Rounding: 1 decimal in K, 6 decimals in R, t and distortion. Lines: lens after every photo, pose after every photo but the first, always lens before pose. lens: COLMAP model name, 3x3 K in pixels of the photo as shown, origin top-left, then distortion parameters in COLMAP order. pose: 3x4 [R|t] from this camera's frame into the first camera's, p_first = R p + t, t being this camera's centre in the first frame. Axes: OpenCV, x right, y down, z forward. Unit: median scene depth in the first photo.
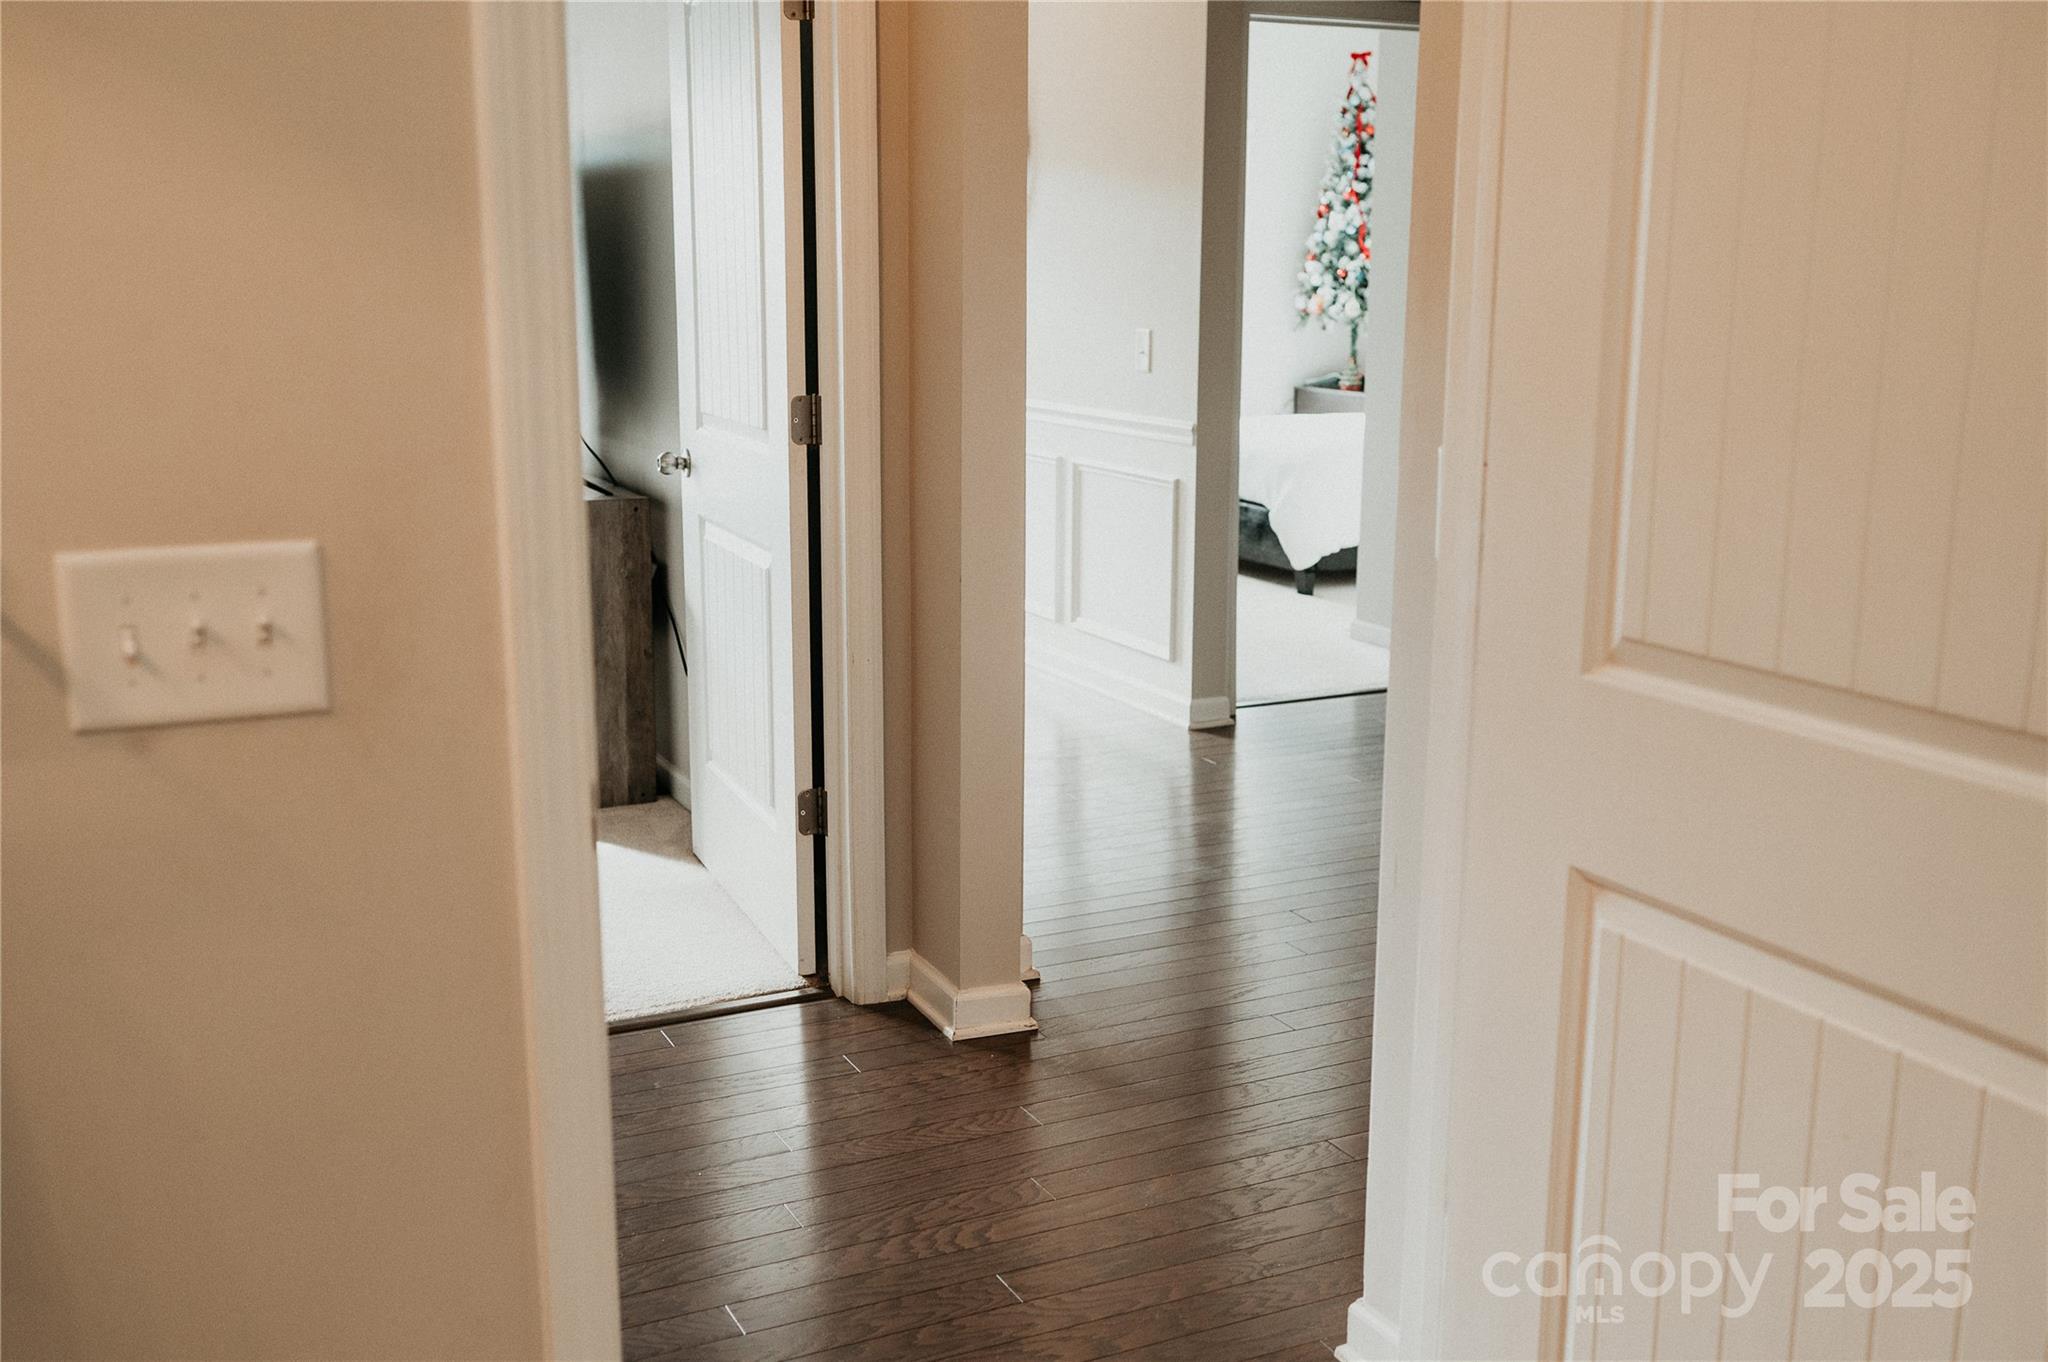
lens RADIAL K [[2009.5, 0, 1023.2], [0, 2009.5, 675.4], [0, 0, 1]] dist [0.013088, 0.000000]
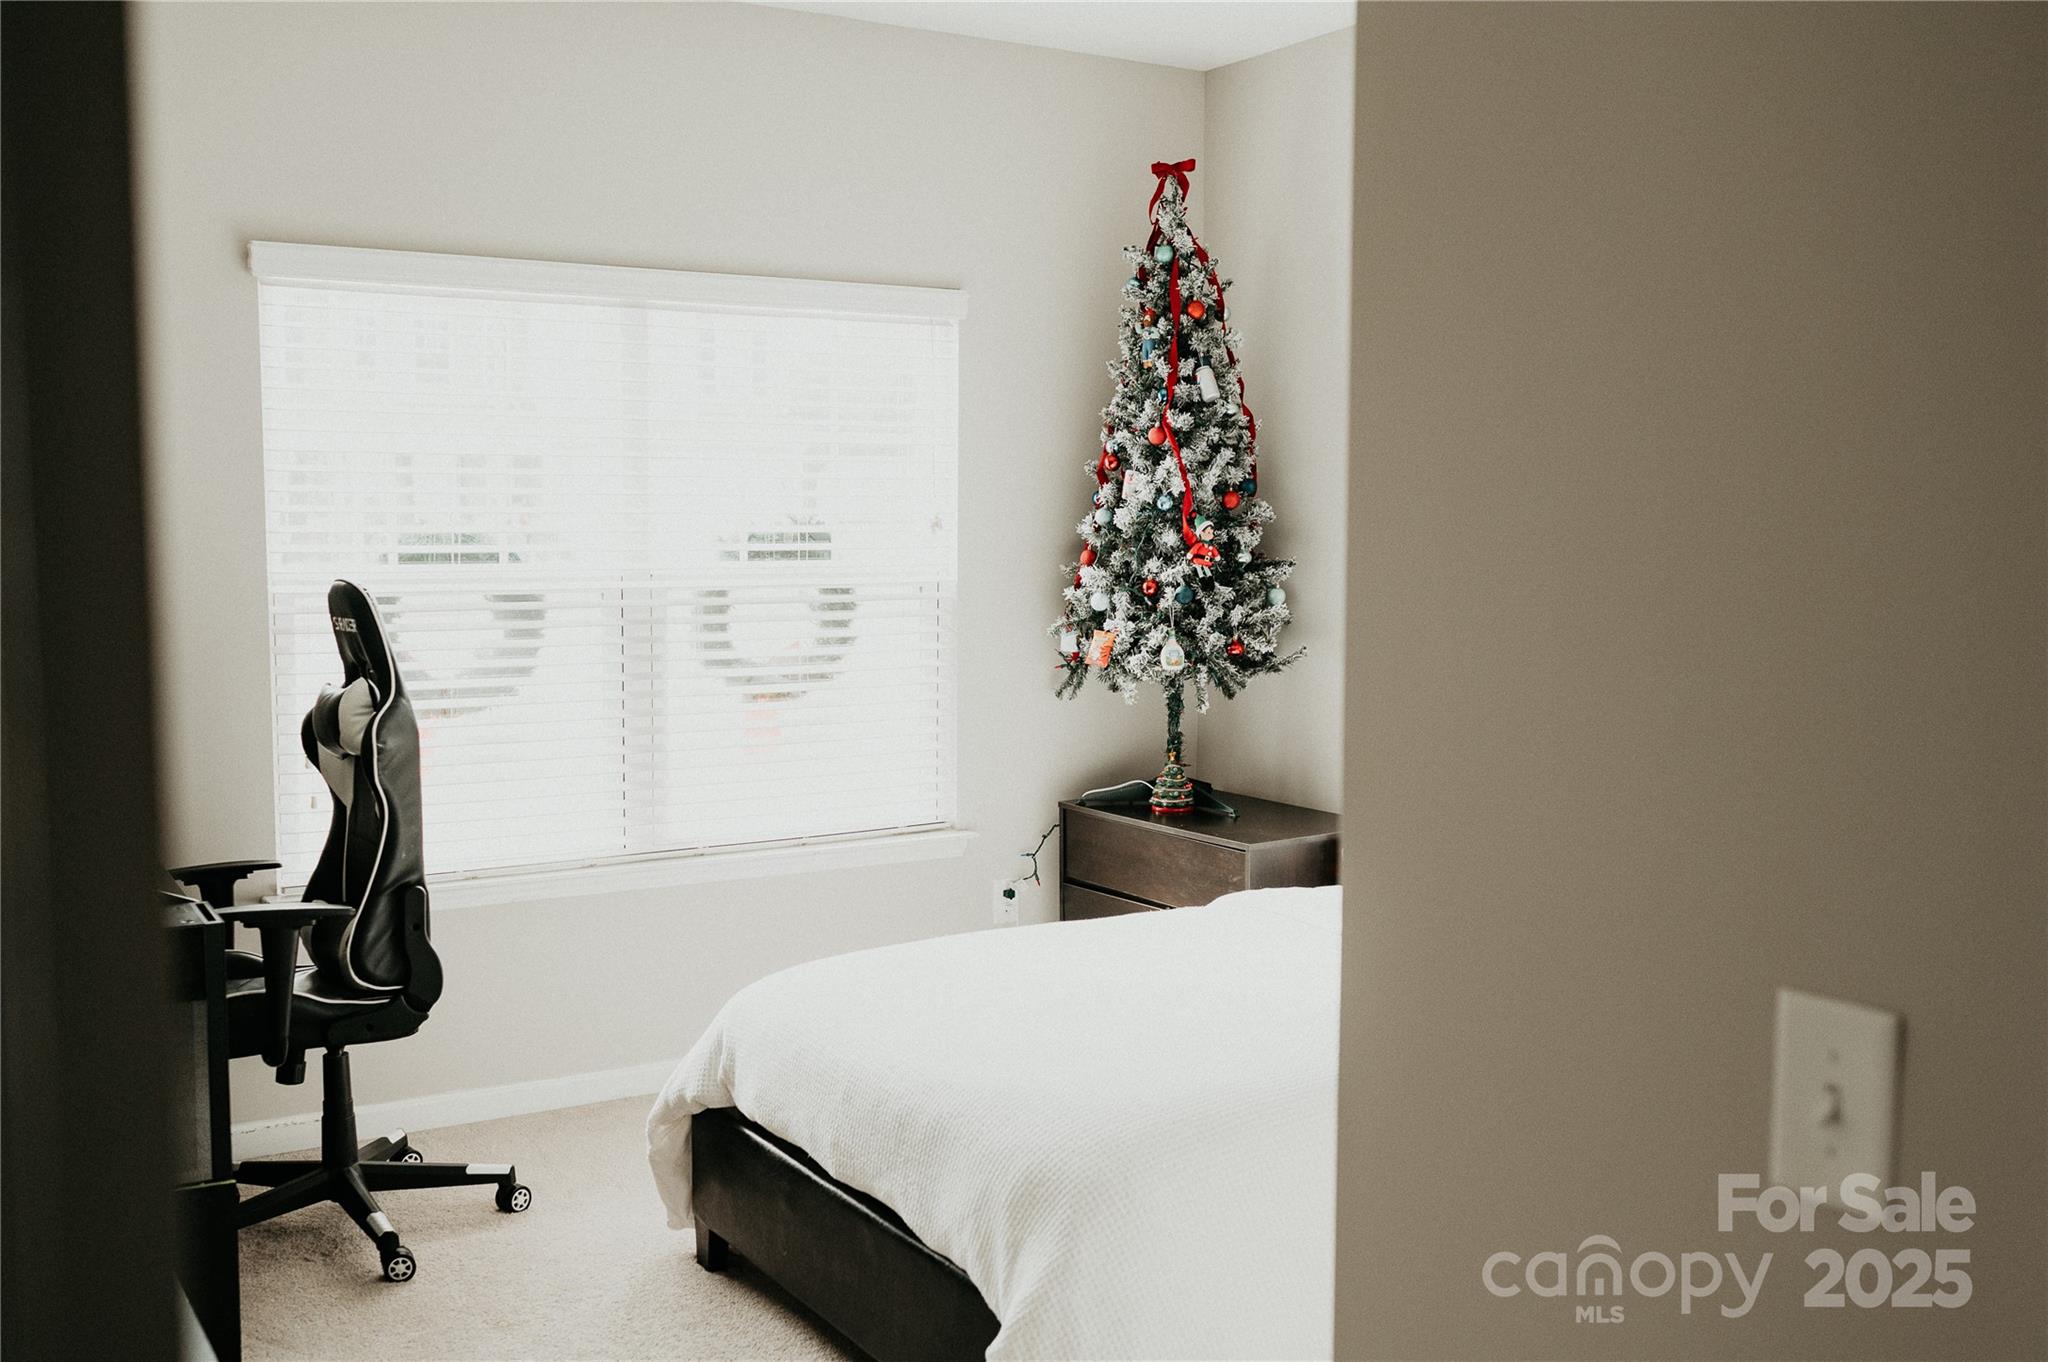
lens RADIAL K [[2009.5, 0, 1022.5], [0, 2009.5, 683.4], [0, 0, 1]] dist [0.013088, 0.000000]
pose [[0.991703, -0.010654, 0.128109, 0.062520], [0.024414, 0.994031, -0.106329, -0.123825], [-0.126212, 0.108574, 0.986044, 0.512047]]
